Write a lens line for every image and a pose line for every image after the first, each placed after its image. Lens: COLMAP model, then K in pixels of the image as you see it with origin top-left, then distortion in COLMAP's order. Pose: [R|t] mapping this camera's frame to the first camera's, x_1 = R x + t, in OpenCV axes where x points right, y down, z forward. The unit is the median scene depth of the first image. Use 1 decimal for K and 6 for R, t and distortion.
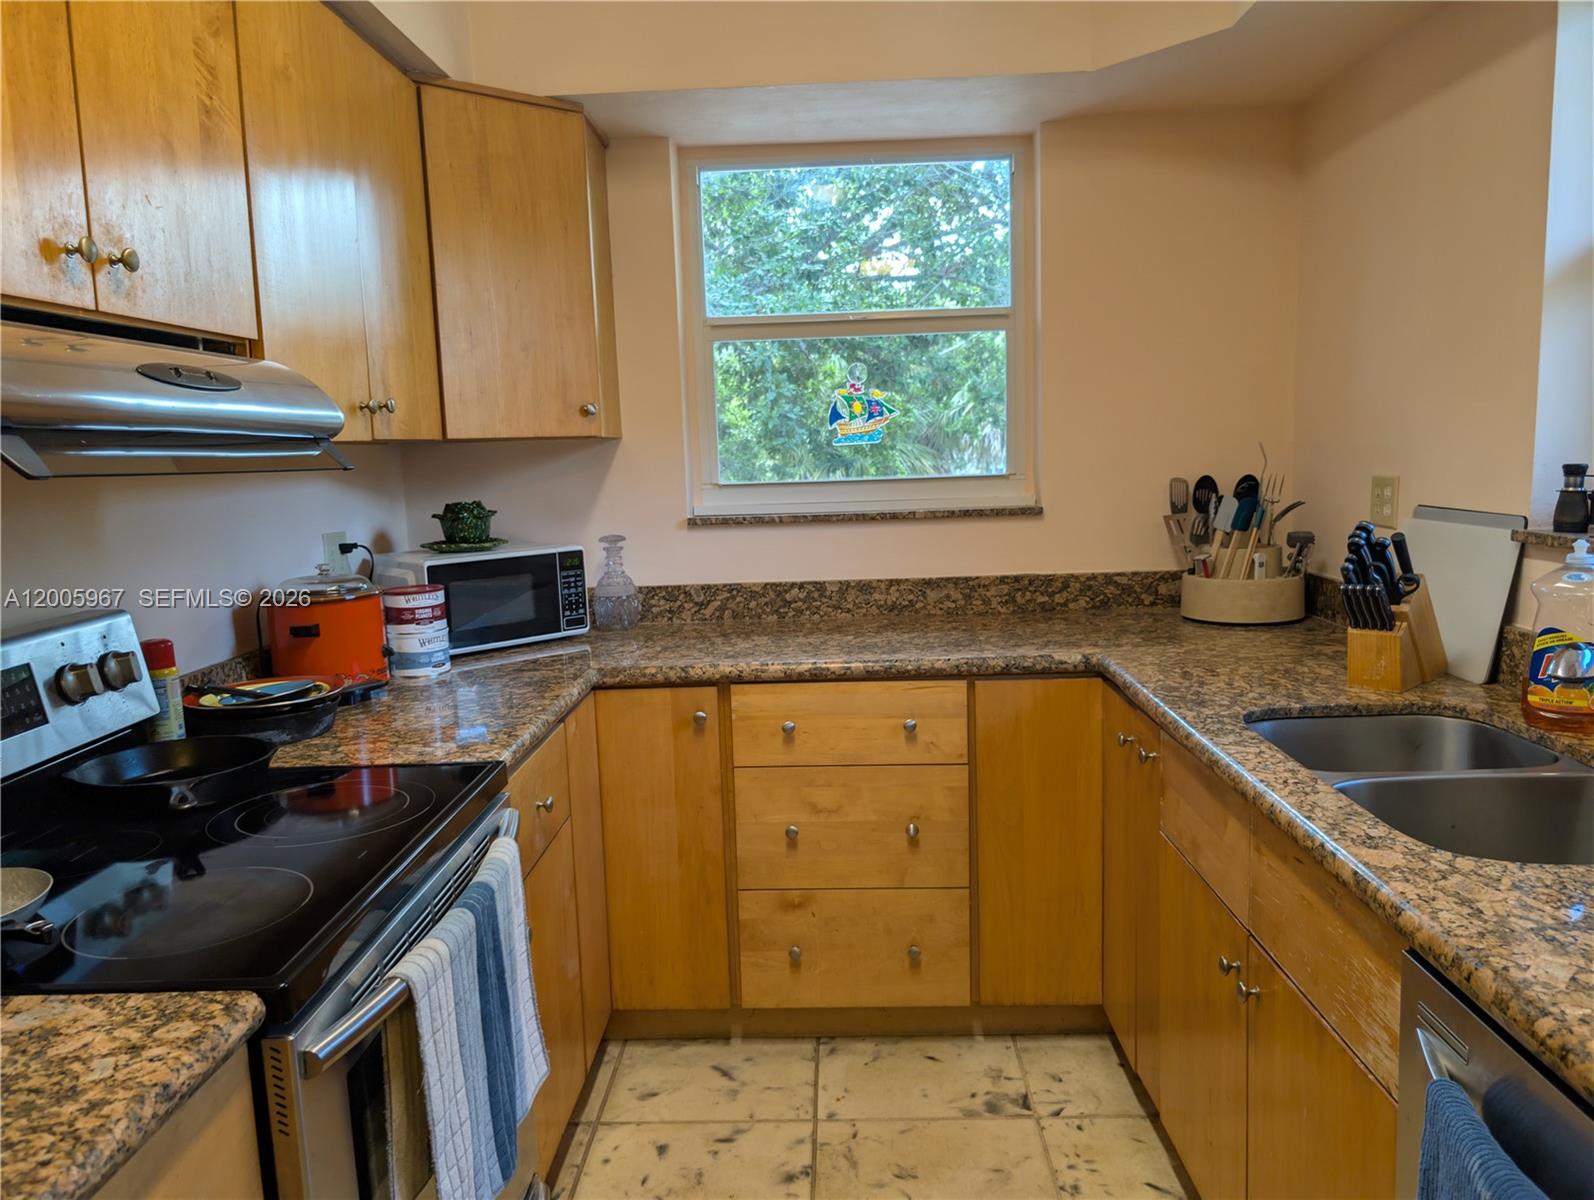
lens RADIAL K [[1152.5, 0, 801.7], [0, 1152.5, 607.5], [0, 0, 1]] dist [0.010362, -0.002894]
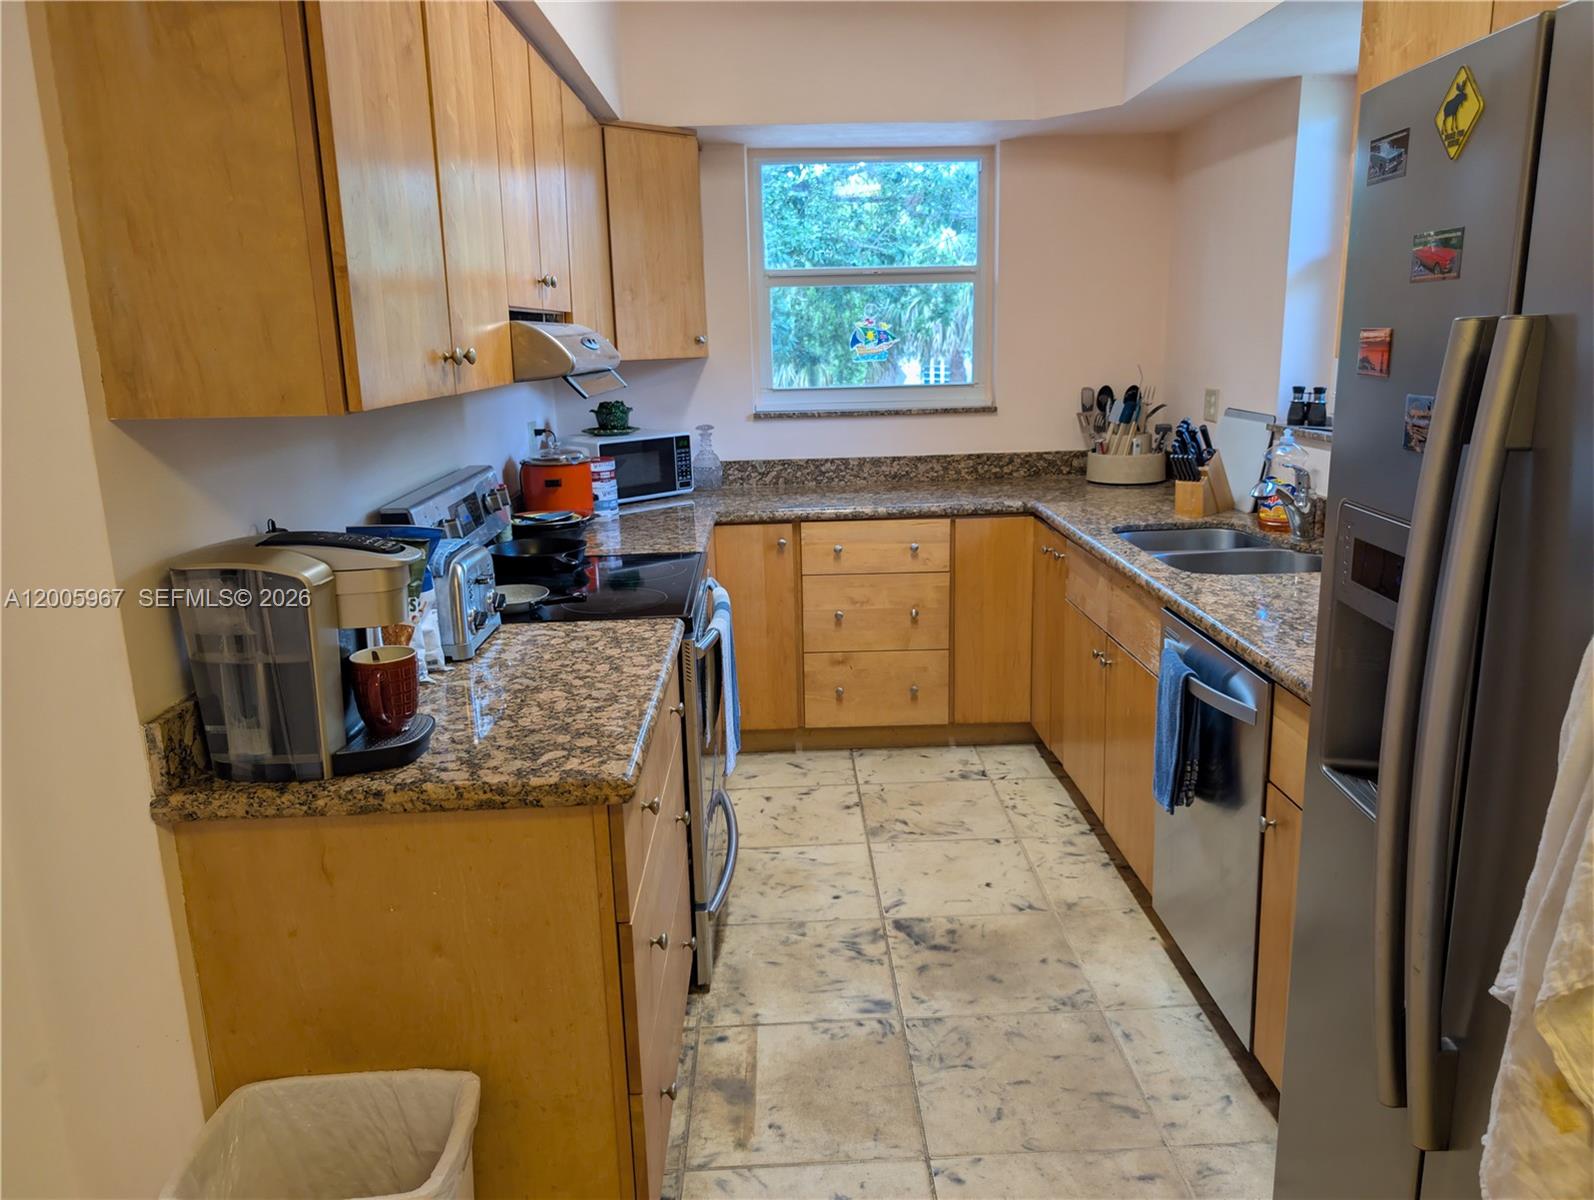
lens RADIAL K [[1156.9, 0, 803.4], [0, 1156.9, 597.9], [0, 0, 1]] dist [0.013270, -0.010750]
pose [[0.998321, -0.005181, 0.057691, -0.148339], [0.000307, 0.996451, 0.084173, 0.037698], [-0.057923, -0.084014, 0.994780, -0.570918]]
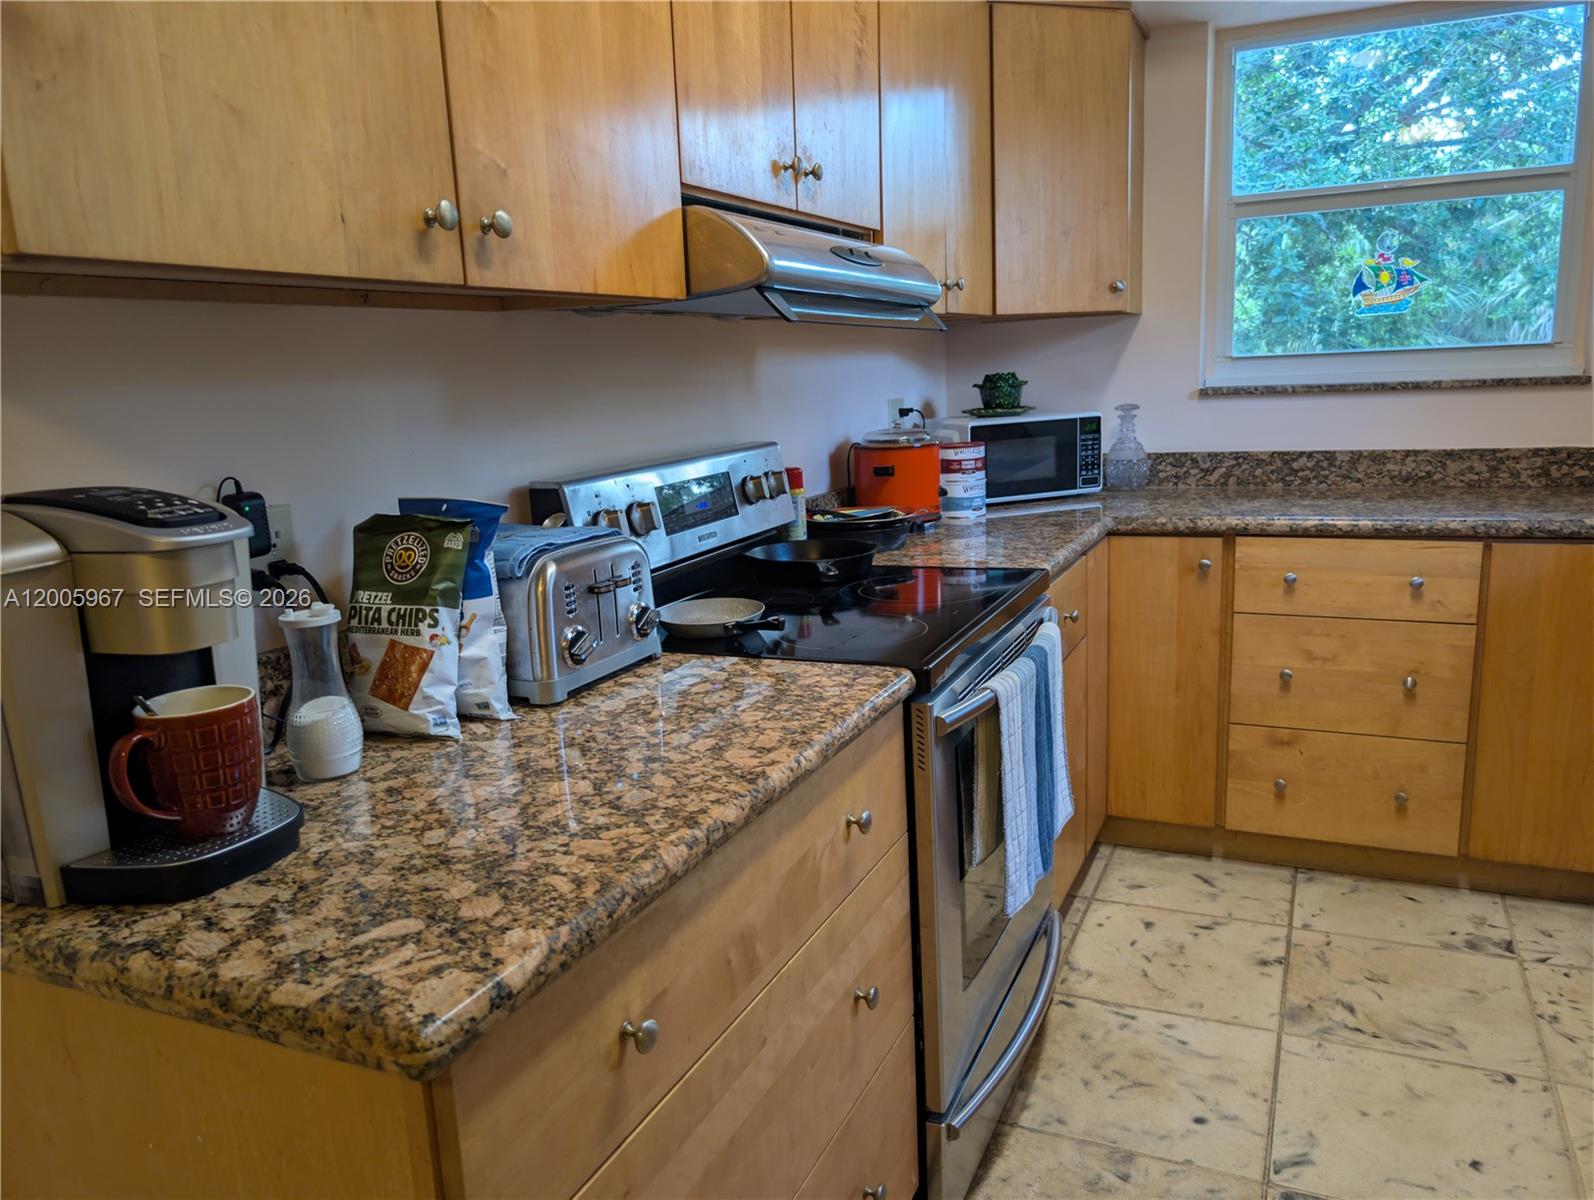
lens RADIAL K [[1150.9, 0, 812.1], [0, 1150.9, 613.5], [0, 0, 1]] dist [0.010930, -0.012867]
pose [[0.923019, 0.071150, -0.378119, -0.014212], [-0.038459, 0.994893, 0.093325, 0.052875], [0.382827, -0.071598, 0.921041, -0.169480]]
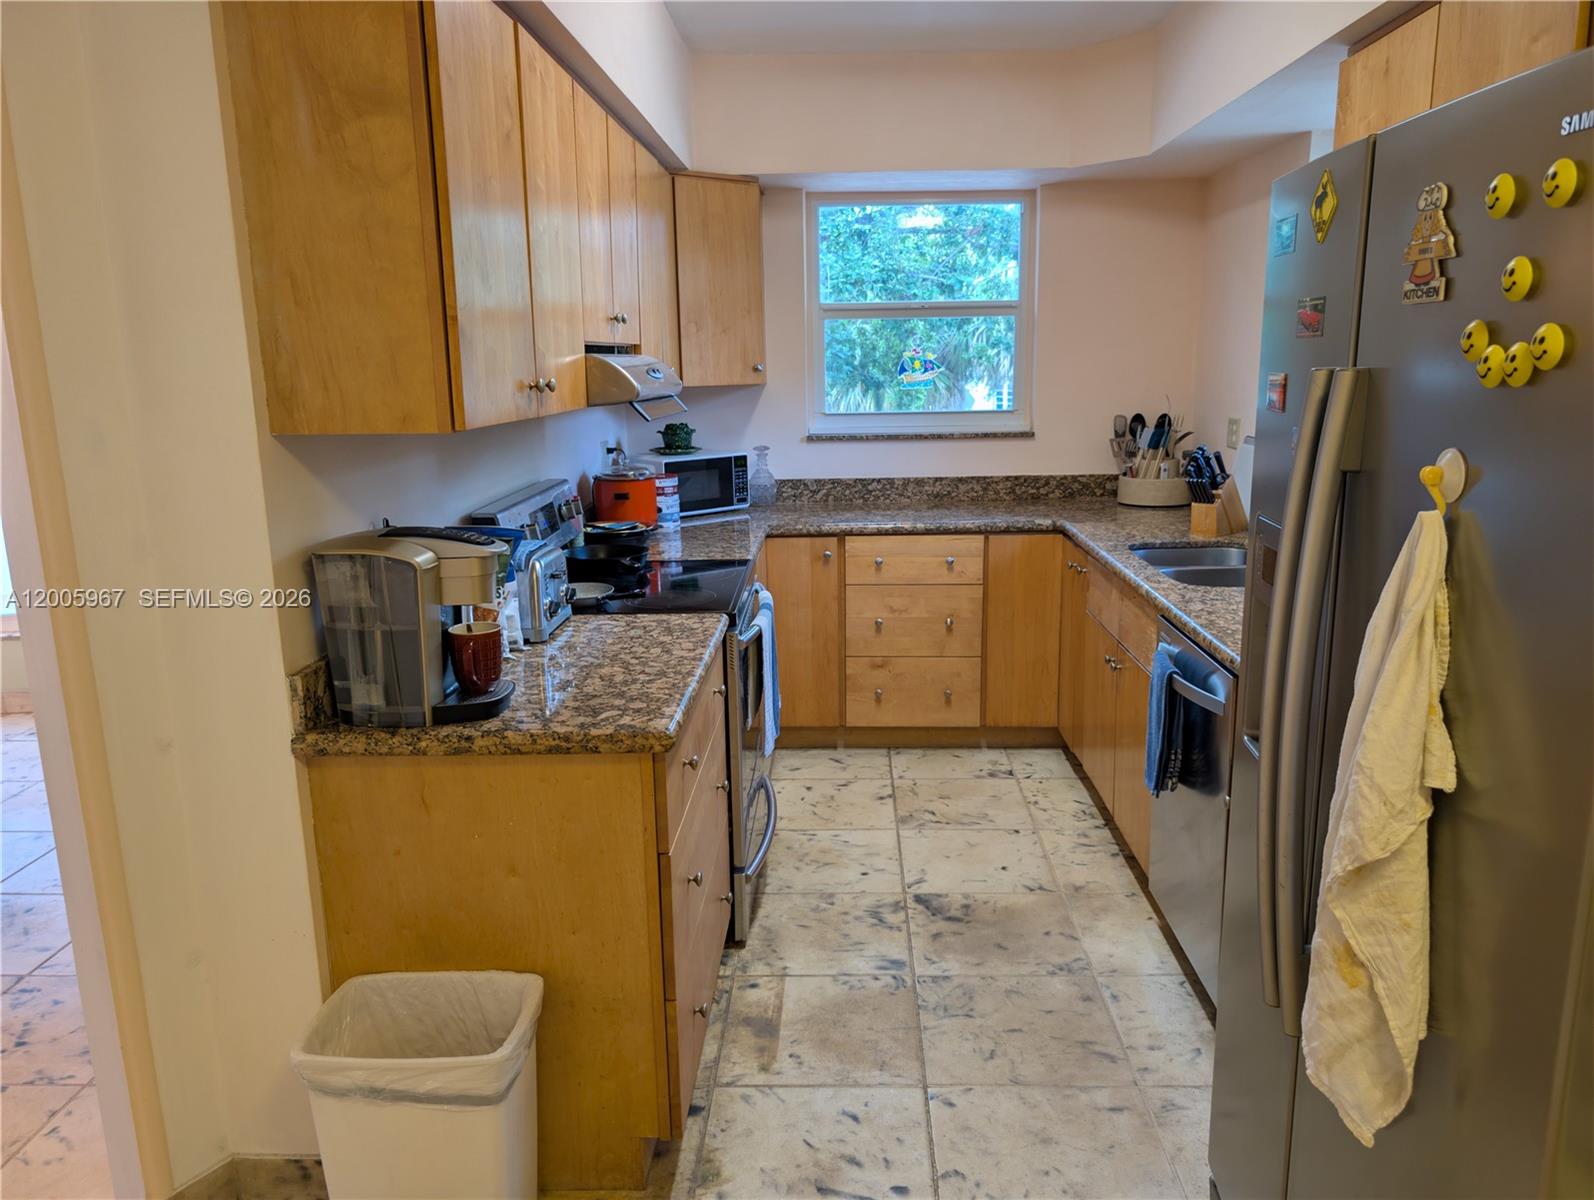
lens RADIAL K [[1155.2, 0, 797.0], [0, 1155.2, 600.0], [0, 0, 1]] dist [0.030728, -0.006783]
pose [[0.999823, 0.017361, -0.007314, -0.118336], [-0.016825, 0.997550, 0.067911, 0.046915], [0.008476, -0.067776, 0.997665, -0.710917]]
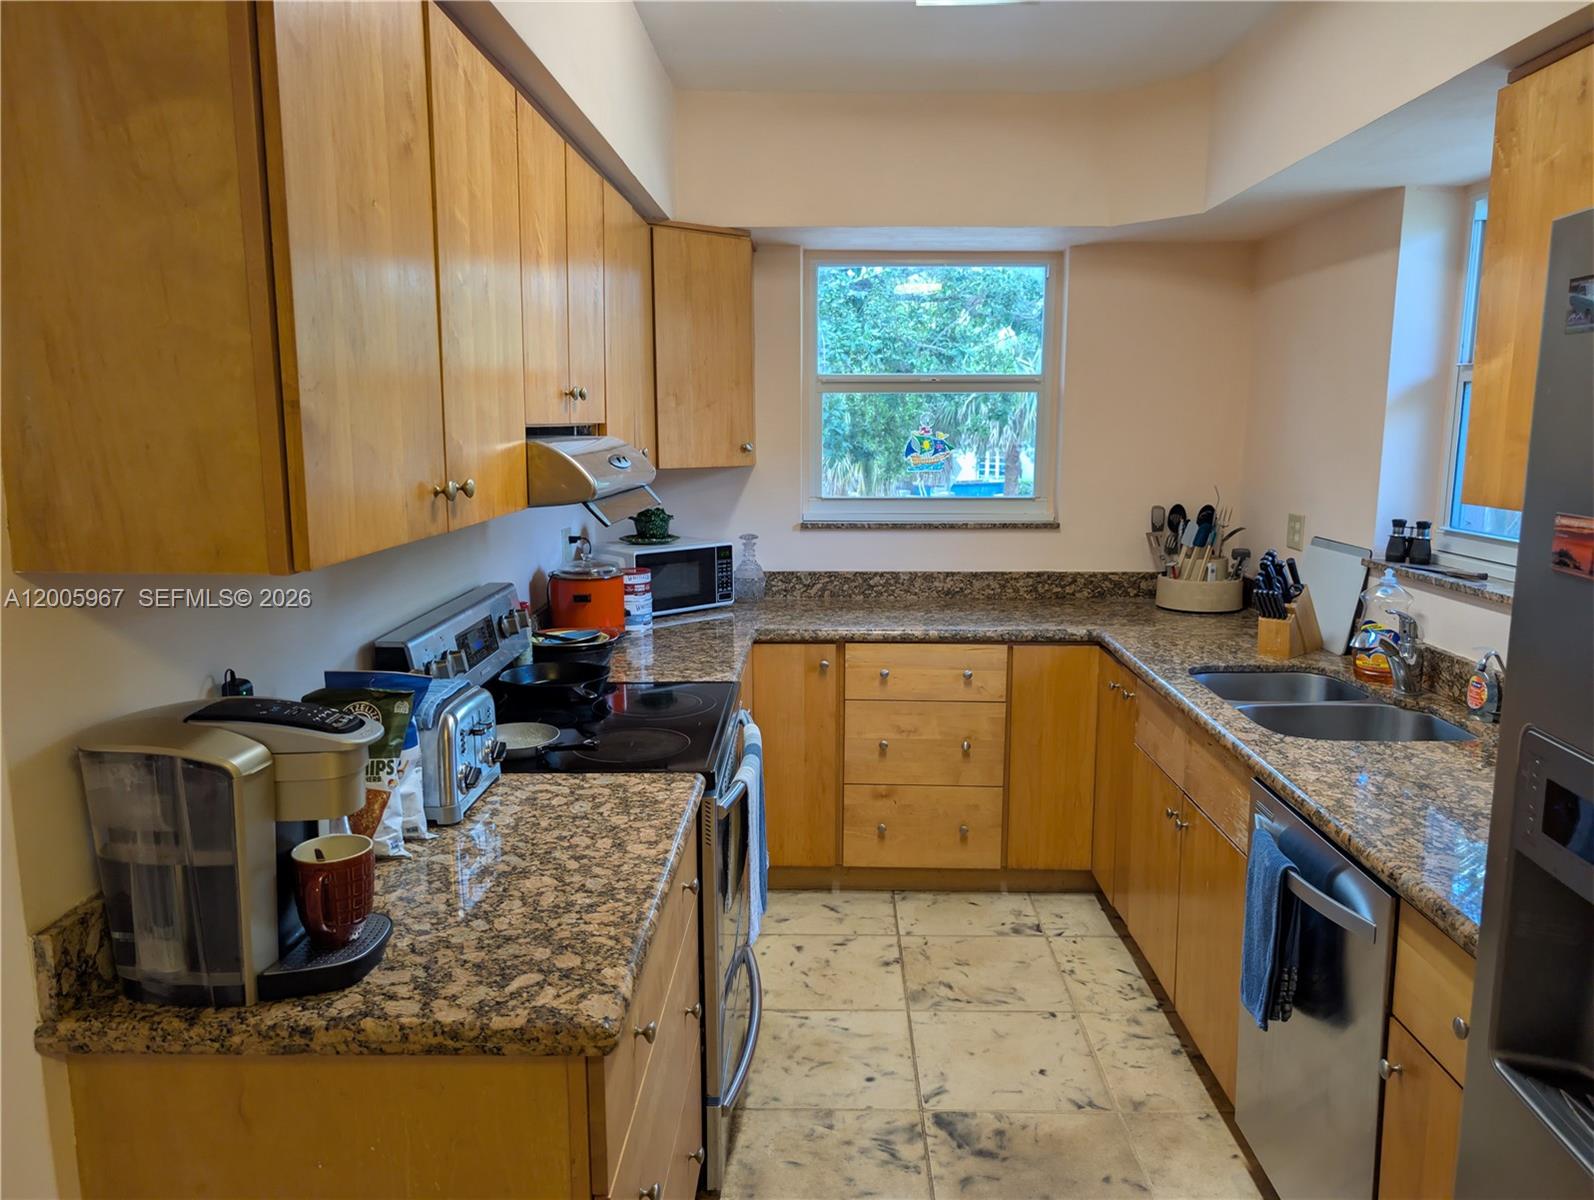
lens RADIAL K [[1153.4, 0, 800.5], [0, 1153.4, 605.8], [0, 0, 1]] dist [0.001403, 0.004935]
pose [[0.999484, 0.030184, 0.010977, -0.134834], [-0.030412, 0.999311, 0.021268, -0.009710], [-0.010328, -0.021591, 0.999714, -0.452429]]
